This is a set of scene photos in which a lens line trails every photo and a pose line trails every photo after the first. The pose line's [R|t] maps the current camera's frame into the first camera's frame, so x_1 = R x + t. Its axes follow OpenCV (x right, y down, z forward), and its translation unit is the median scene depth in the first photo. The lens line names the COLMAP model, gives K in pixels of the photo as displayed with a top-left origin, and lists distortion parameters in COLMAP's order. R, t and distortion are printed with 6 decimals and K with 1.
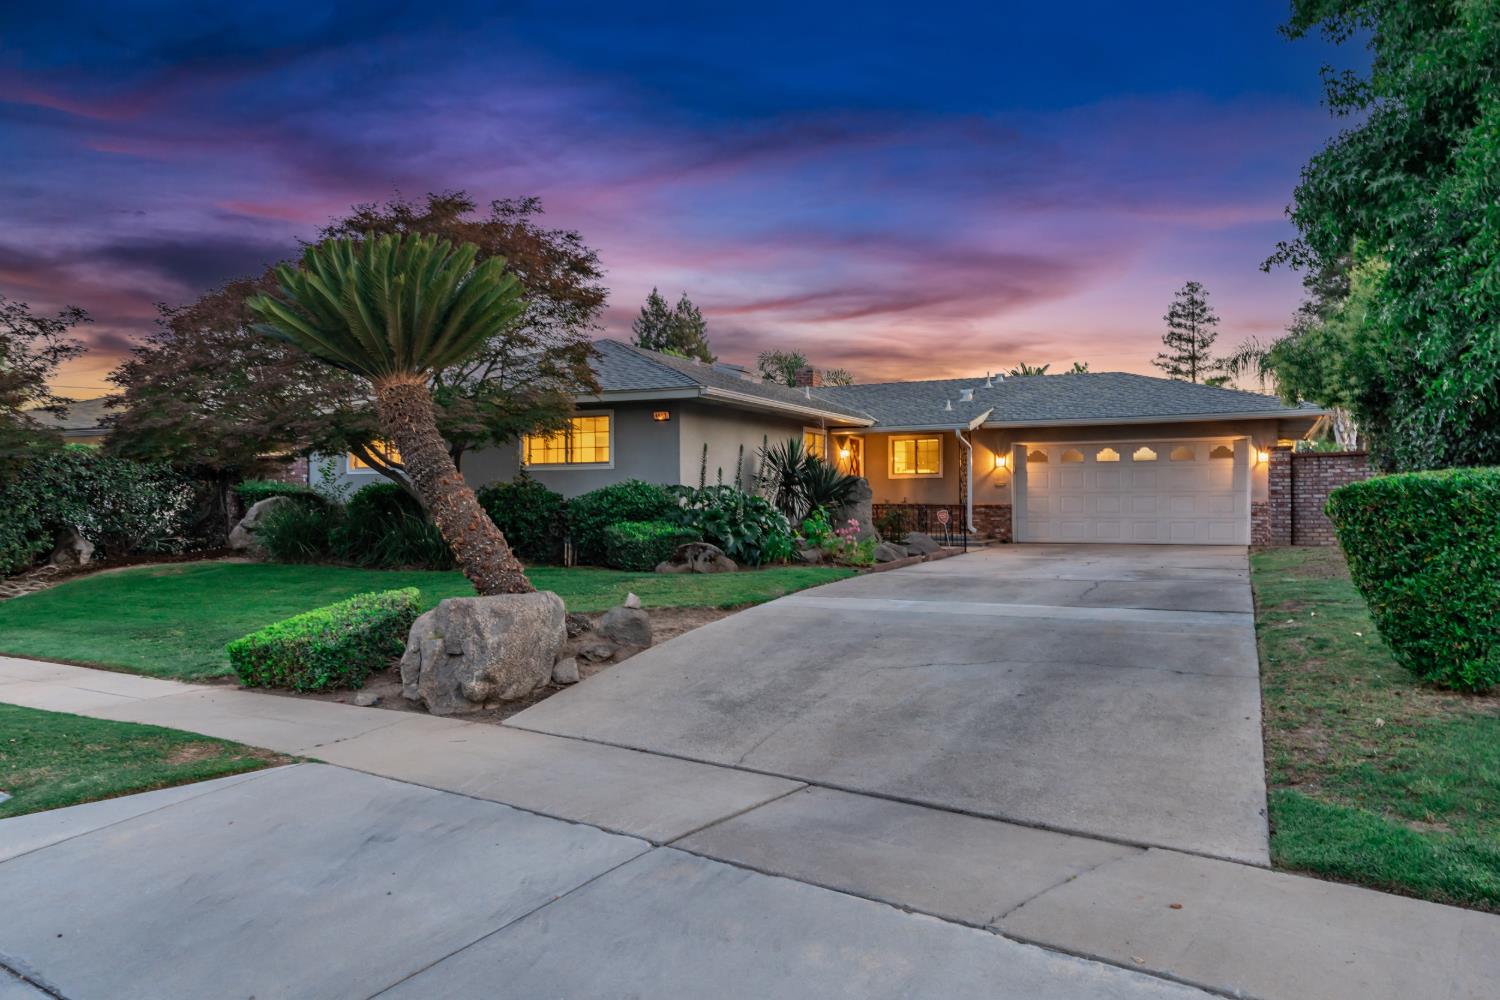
lens RADIAL K [[1089.1, 0, 750.0], [0, 1089.1, 500.0], [0, 0, 1]] dist [0.003986, 0.002035]
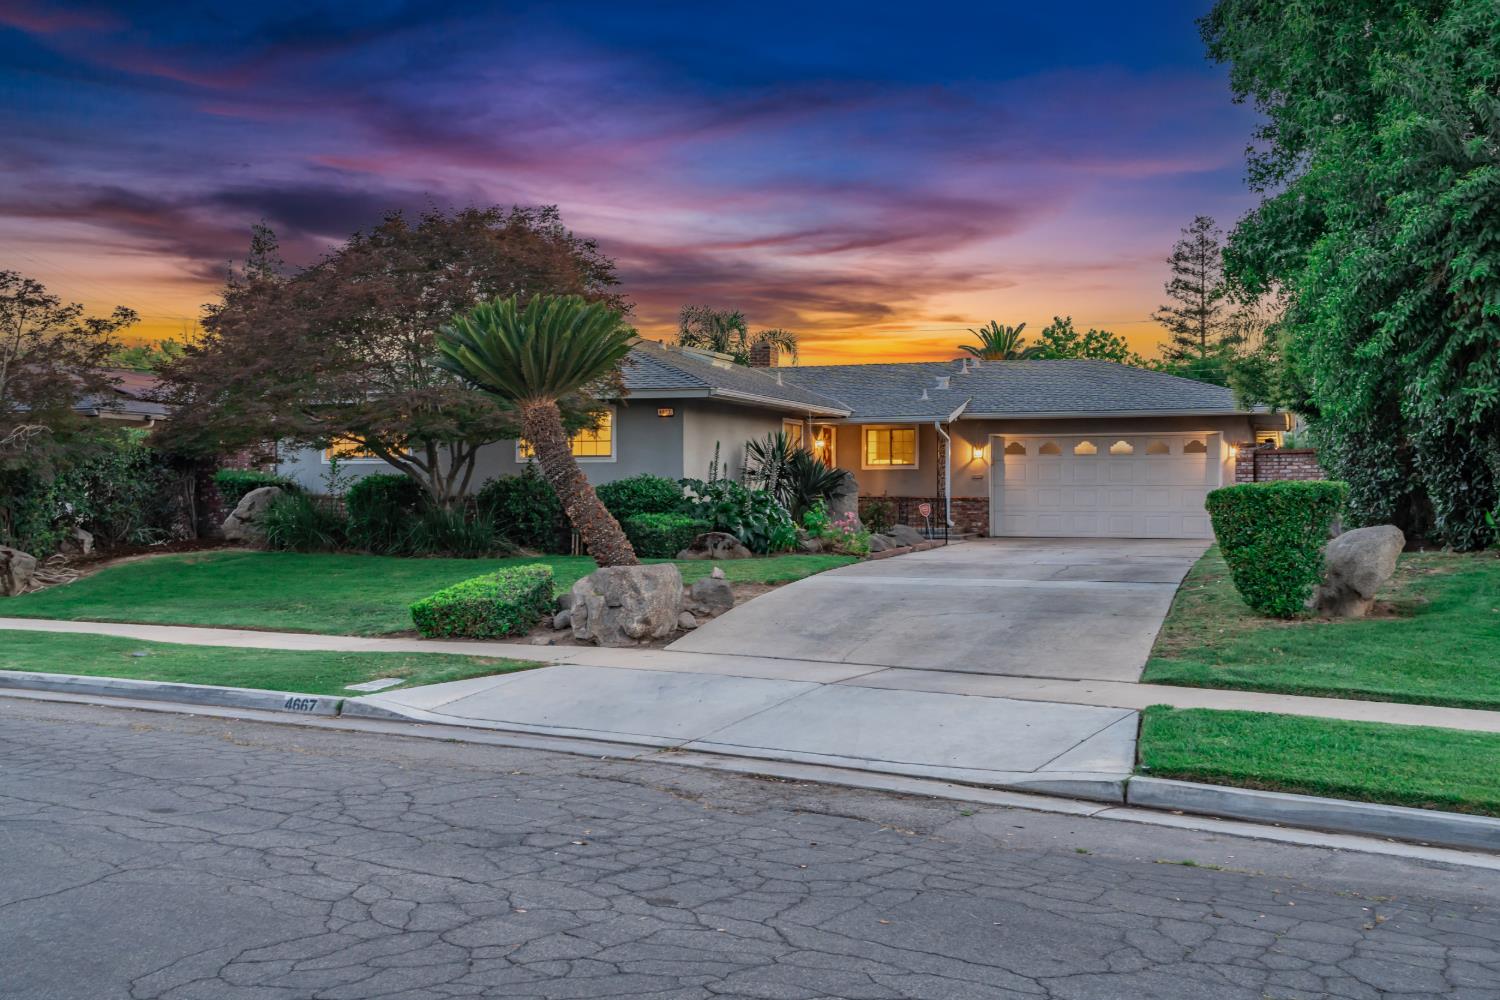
lens RADIAL K [[1564.9, 0, 750.0], [0, 1564.9, 500.0], [0, 0, 1]] dist [0.010830, 0.006459]
pose [[0.995432, 0.004249, 0.095375, -0.157127], [-0.005122, 0.999947, 0.008905, -0.007530], [-0.095332, -0.009353, 0.995402, -0.552076]]
